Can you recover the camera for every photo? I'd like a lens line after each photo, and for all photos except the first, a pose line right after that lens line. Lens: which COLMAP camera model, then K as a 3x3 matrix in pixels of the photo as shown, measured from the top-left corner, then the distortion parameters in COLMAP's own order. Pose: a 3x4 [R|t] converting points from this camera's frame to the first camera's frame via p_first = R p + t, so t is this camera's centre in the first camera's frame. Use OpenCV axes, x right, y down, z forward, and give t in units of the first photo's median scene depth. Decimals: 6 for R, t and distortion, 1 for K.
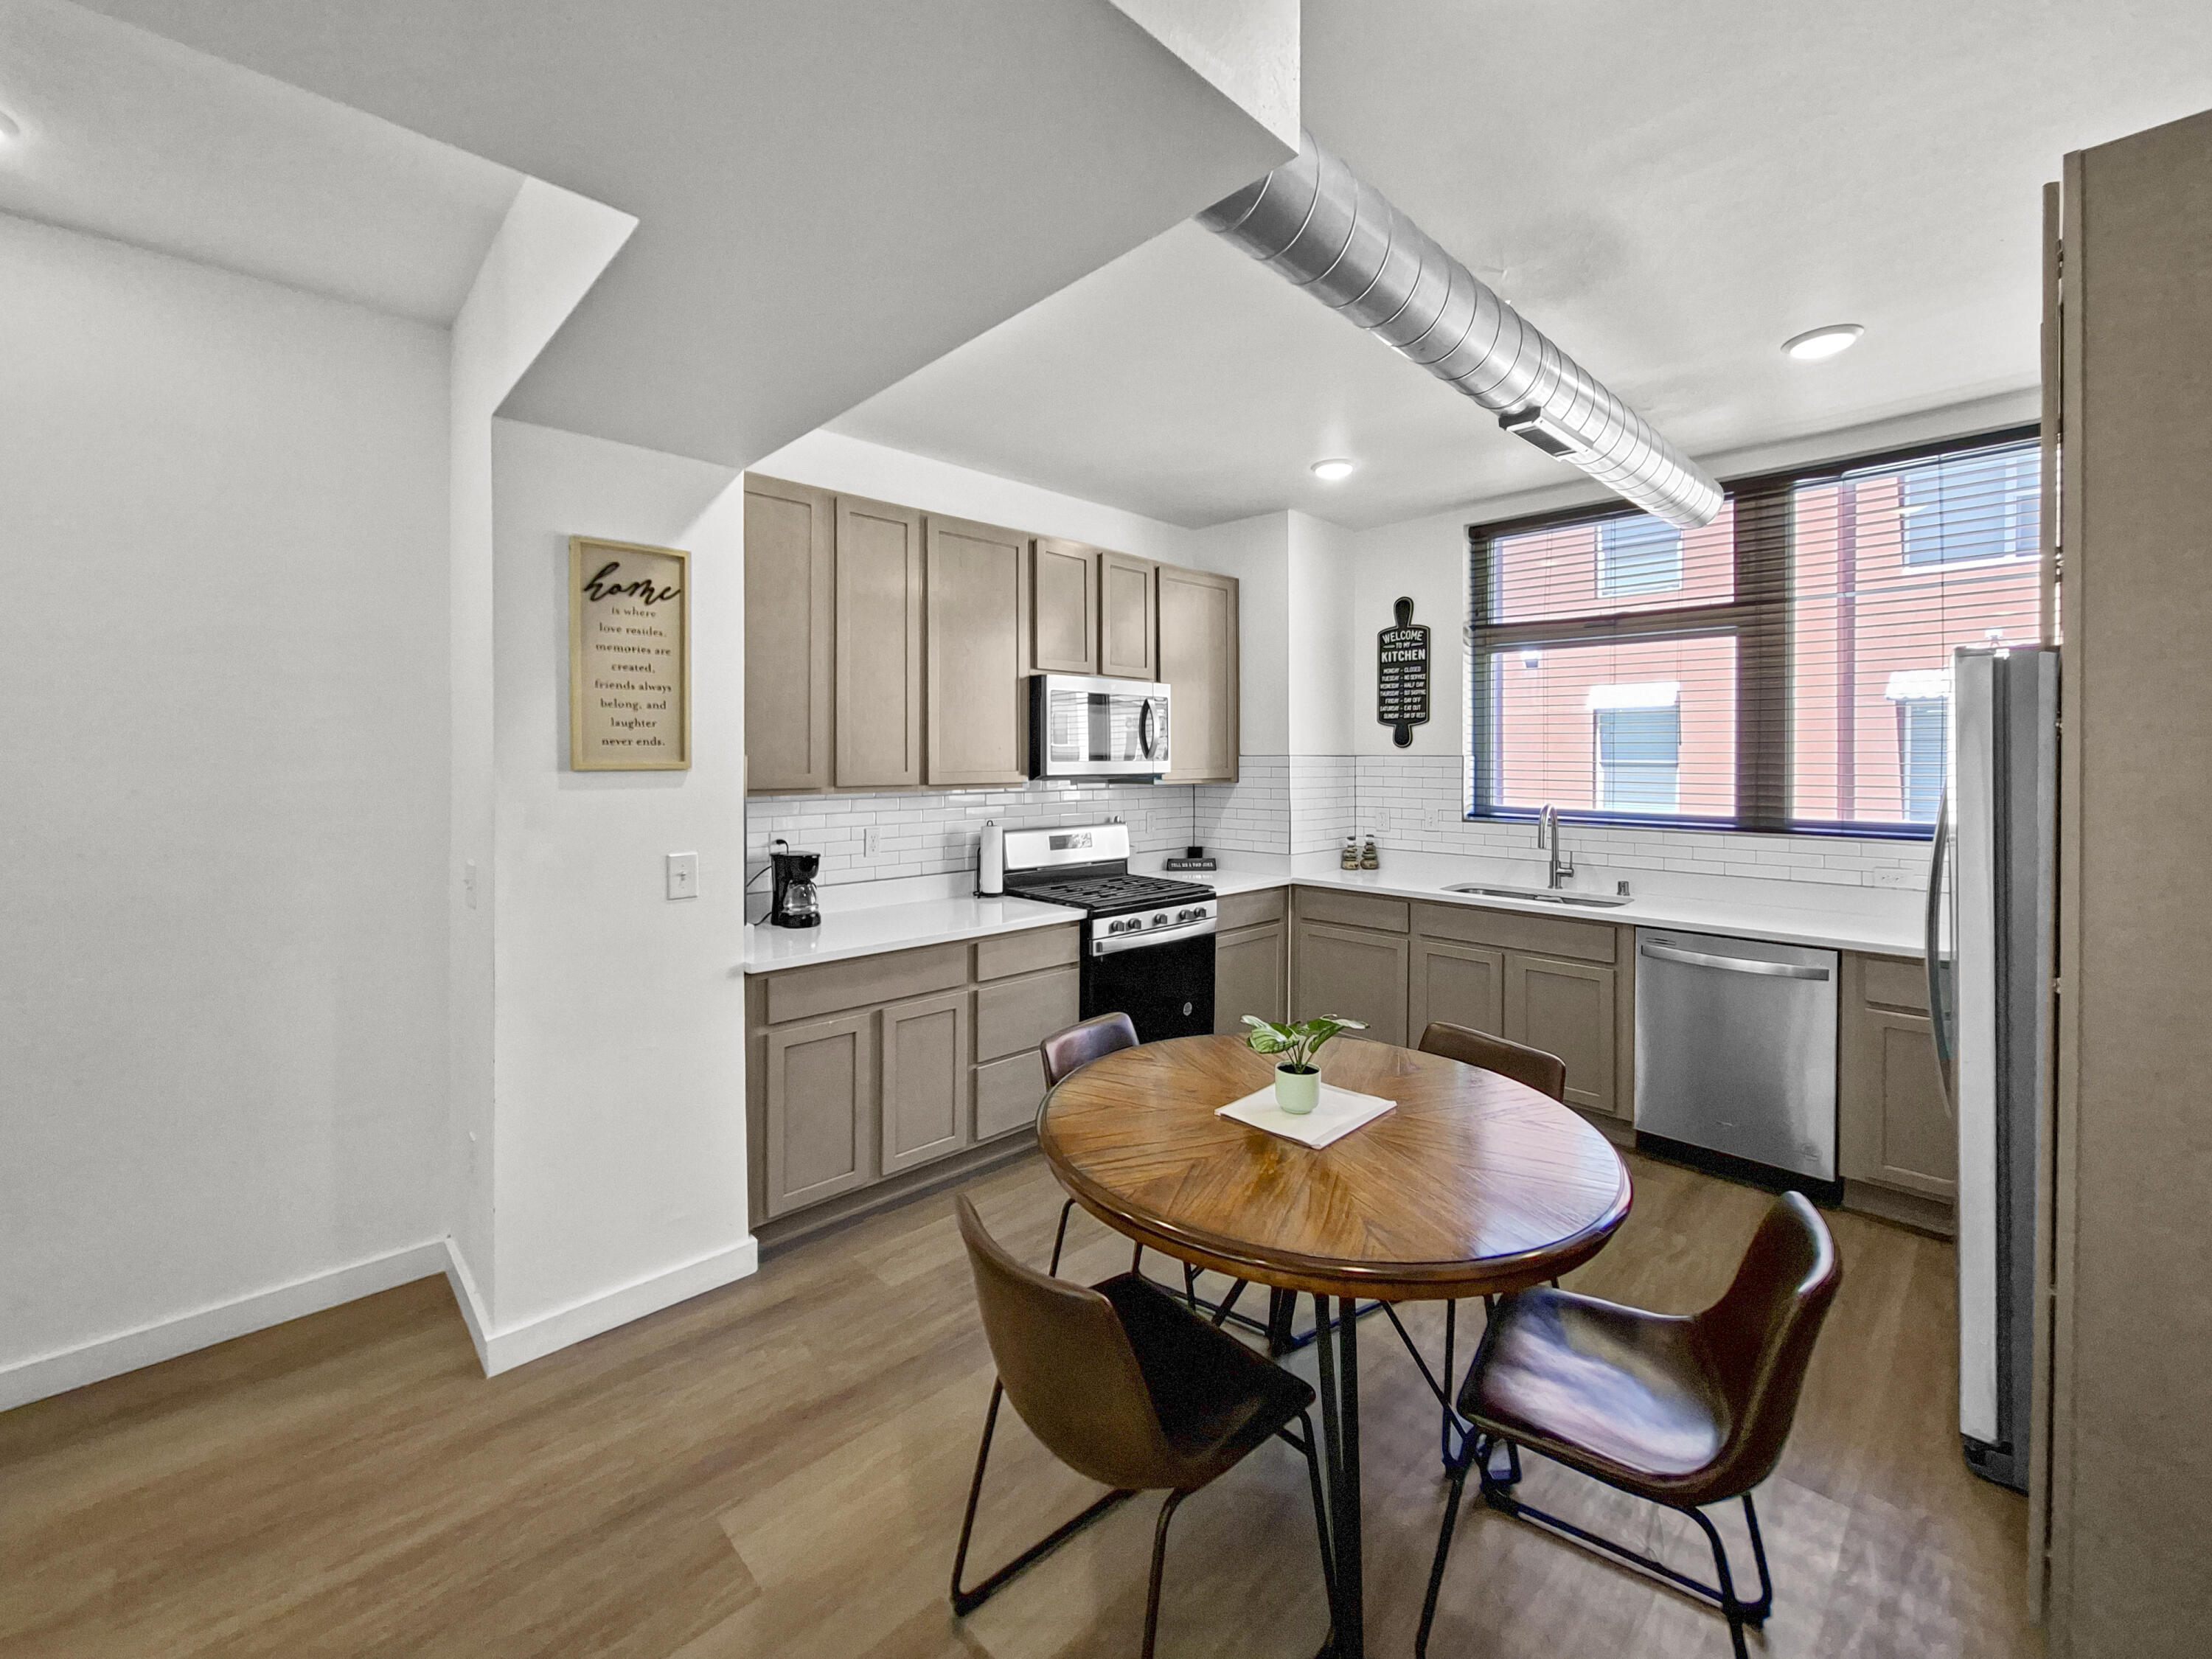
lens RADIAL K [[907.7, 0, 1106.3], [0, 907.7, 762.3], [0, 0, 1]] dist [-0.000628, -0.000106]
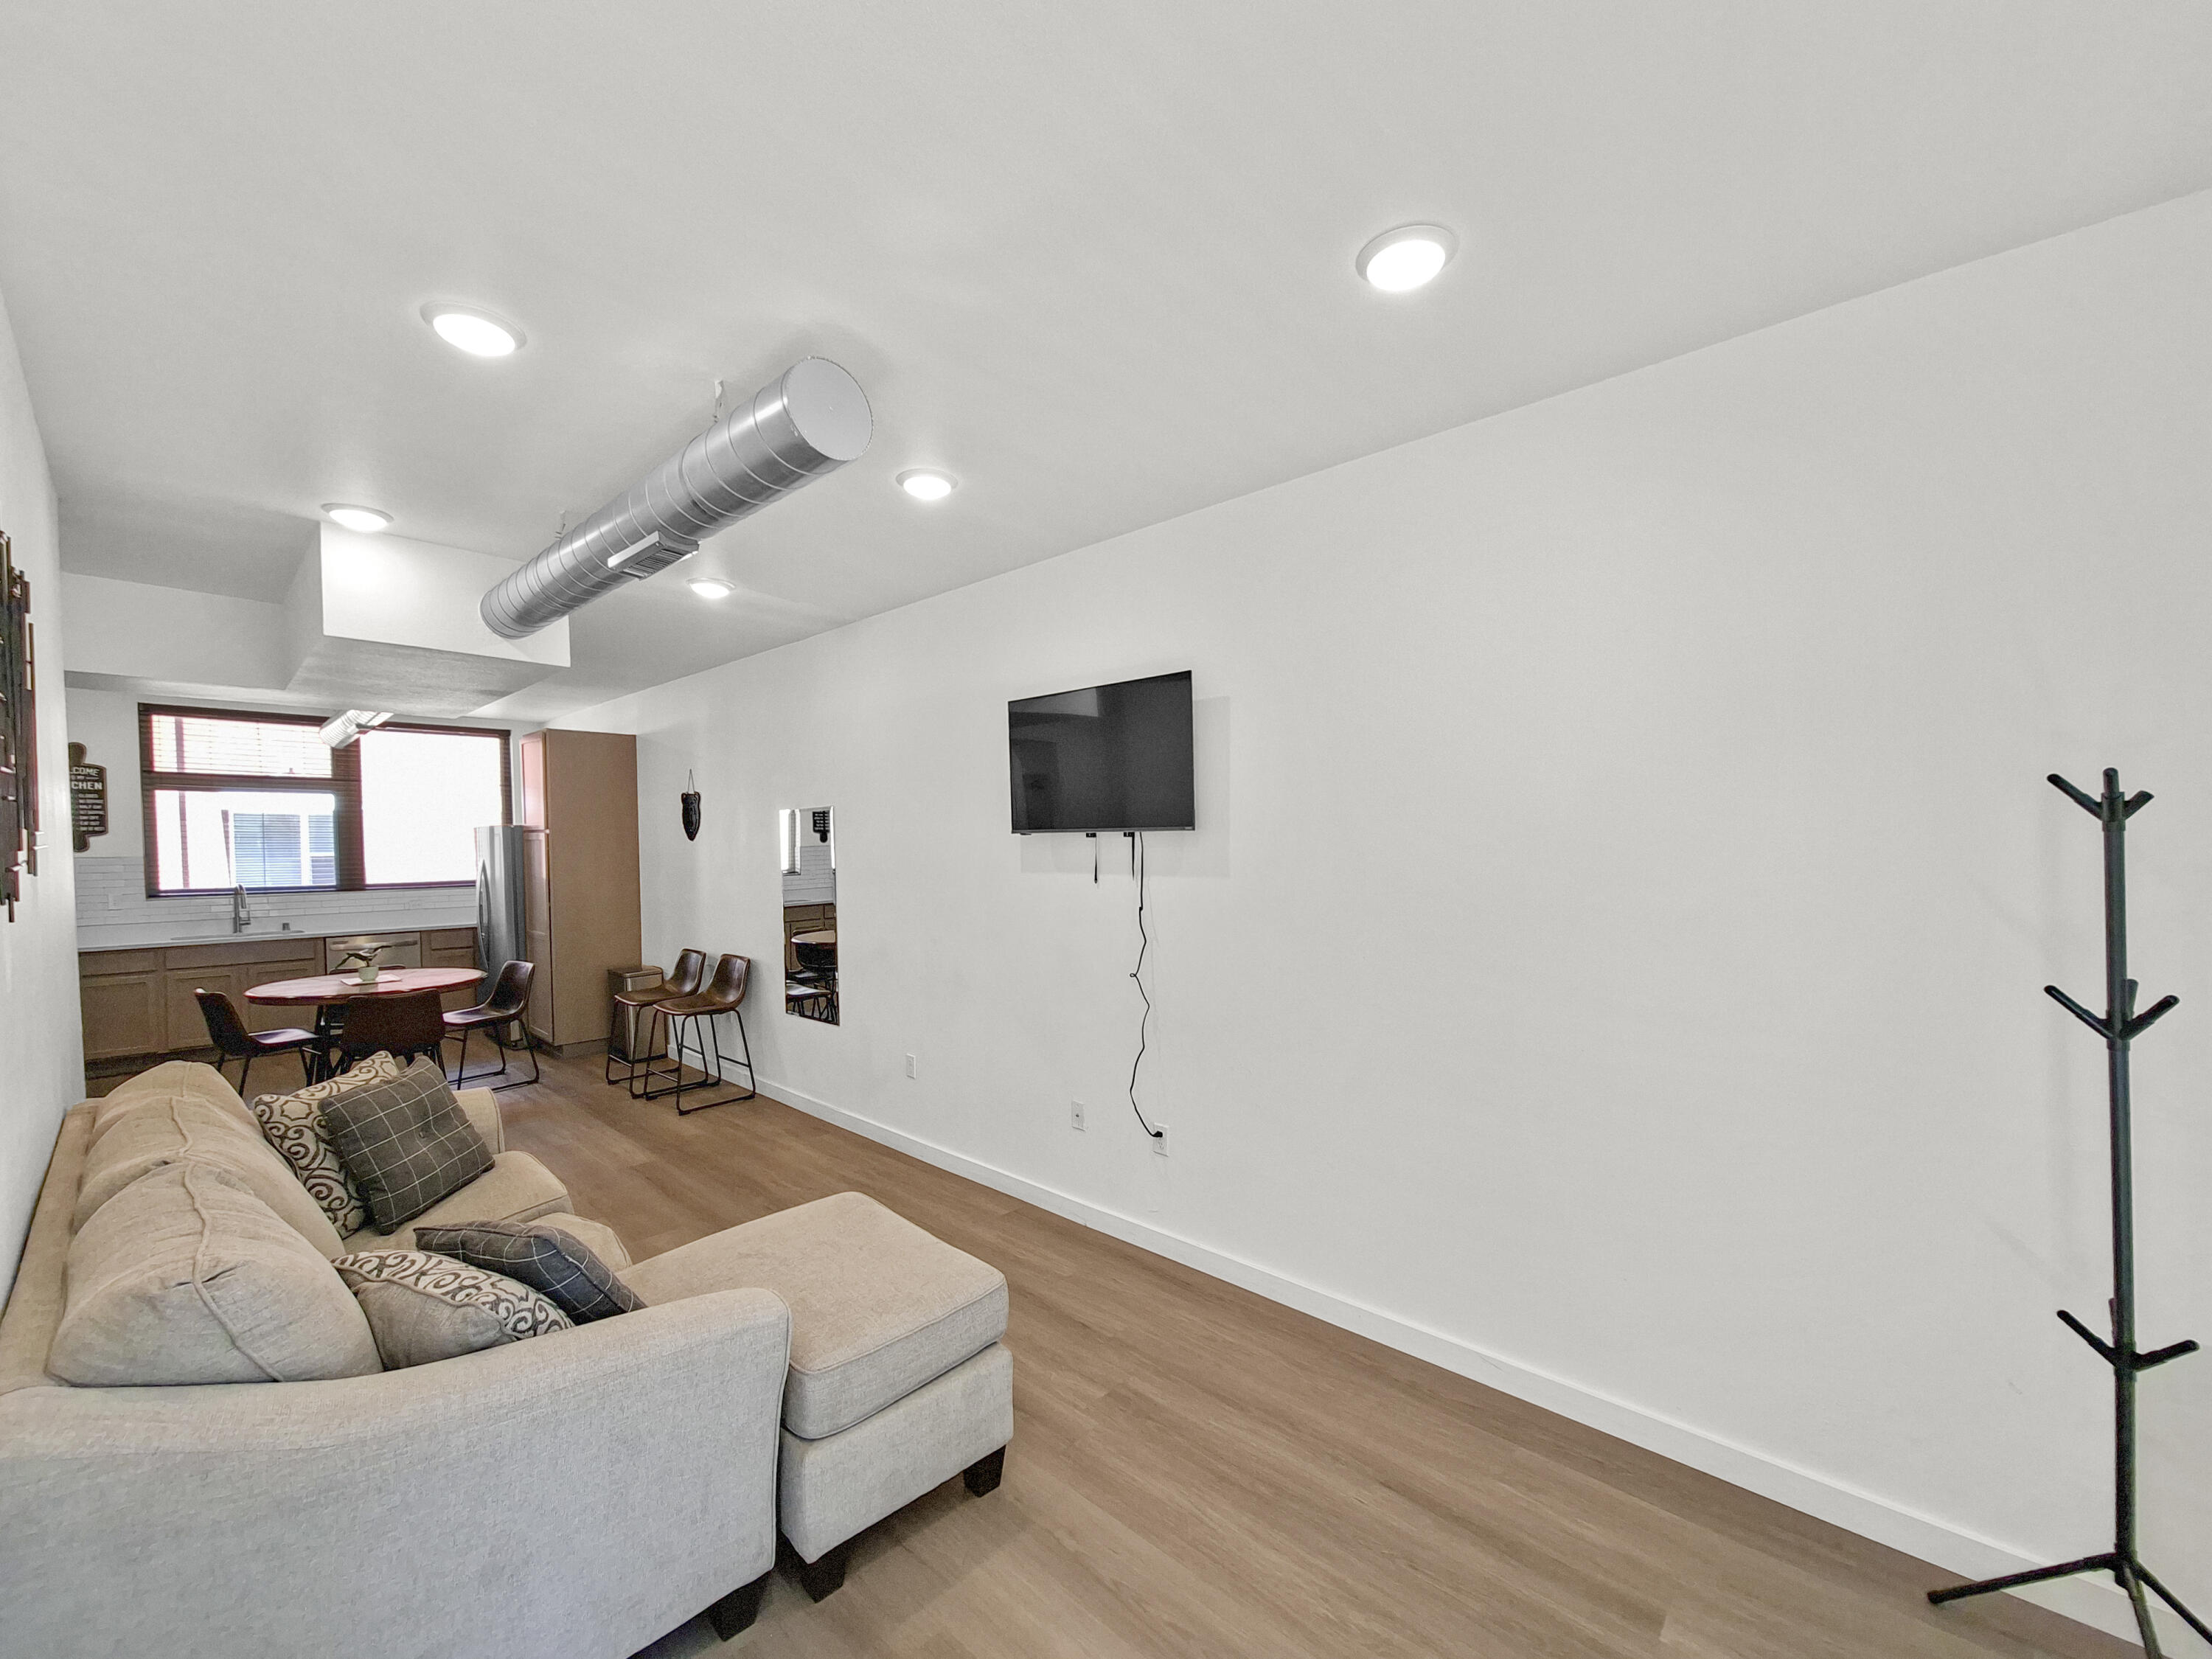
lens RADIAL K [[894.9, 0, 1083.8], [0, 894.9, 873.8], [0, 0, 1]] dist [0.010145, 0.000194]
pose [[-0.040268, -0.040037, 0.998386, -1.171734], [0.010553, 0.999124, 0.040492, -0.023653], [-0.999133, 0.012166, -0.039810, -0.497401]]
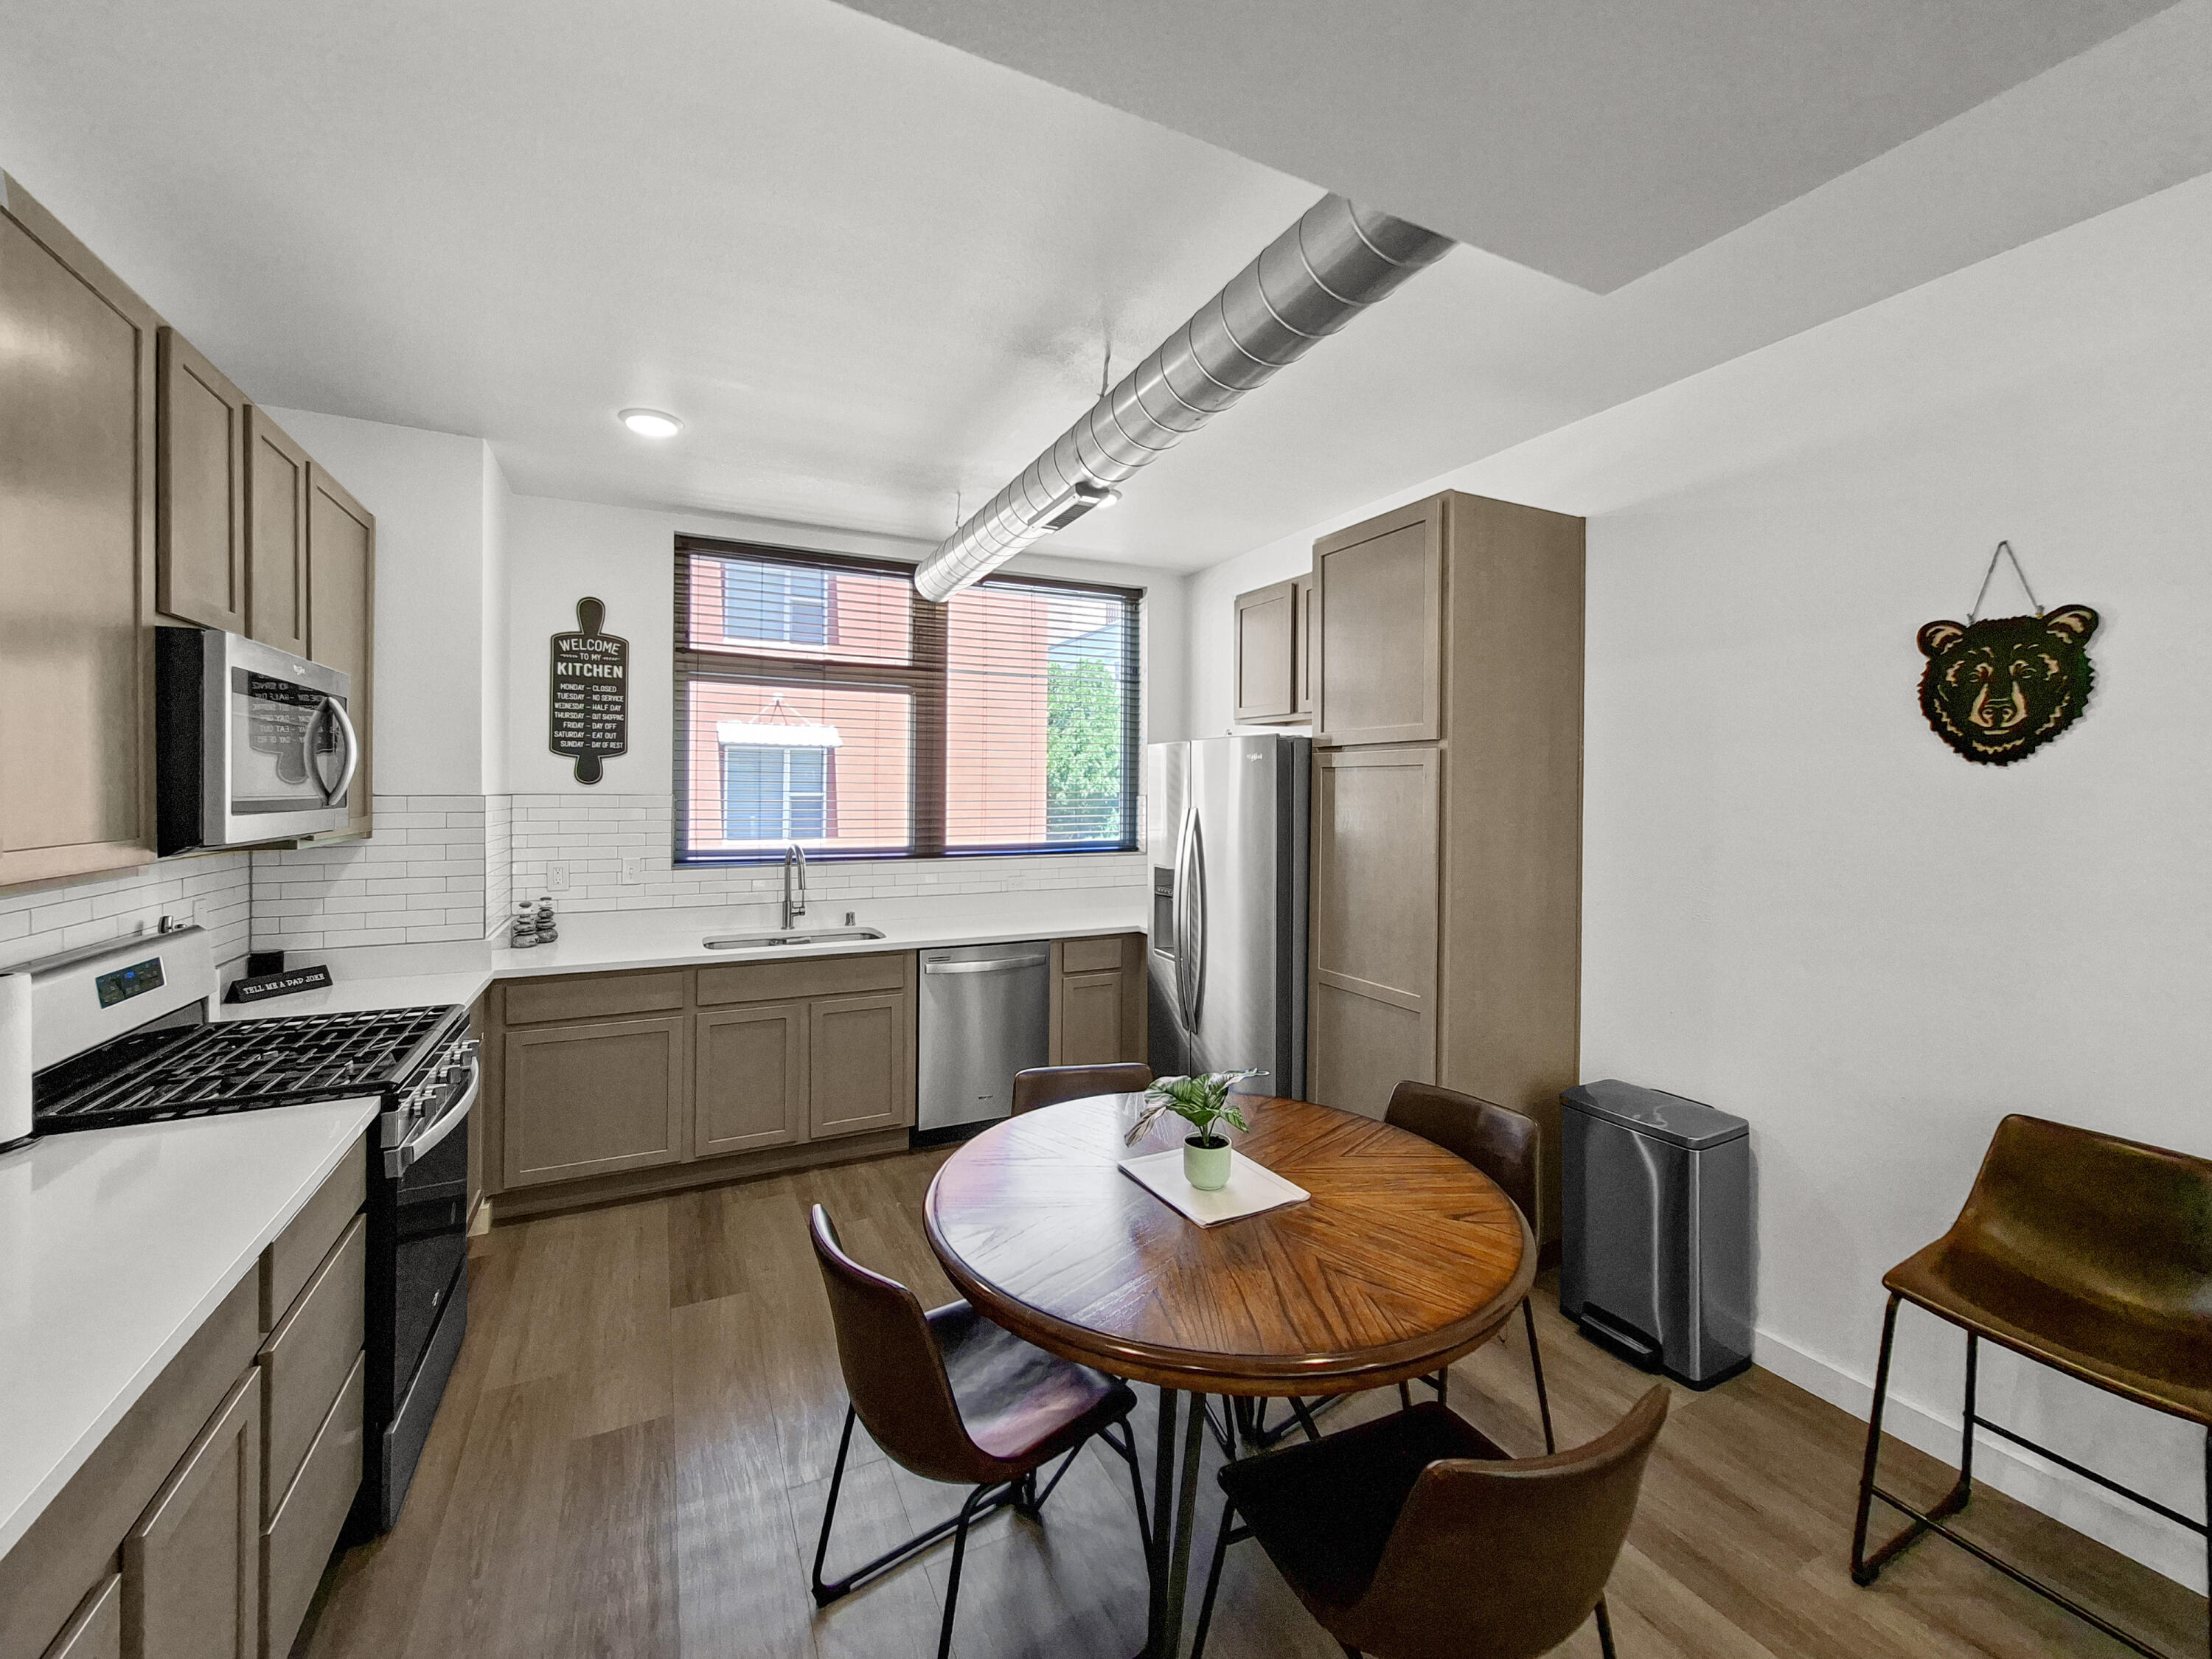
lens RADIAL K [[896.2, 0, 1082.3], [0, 896.2, 787.3], [0, 0, 1]] dist [-0.000456, 0.000089]
pose [[0.320431, 0.002753, 0.947268, -0.299867], [0.001030, 0.999994, -0.003254, -0.011112], [-0.947271, 0.002018, 0.320426, 0.348912]]
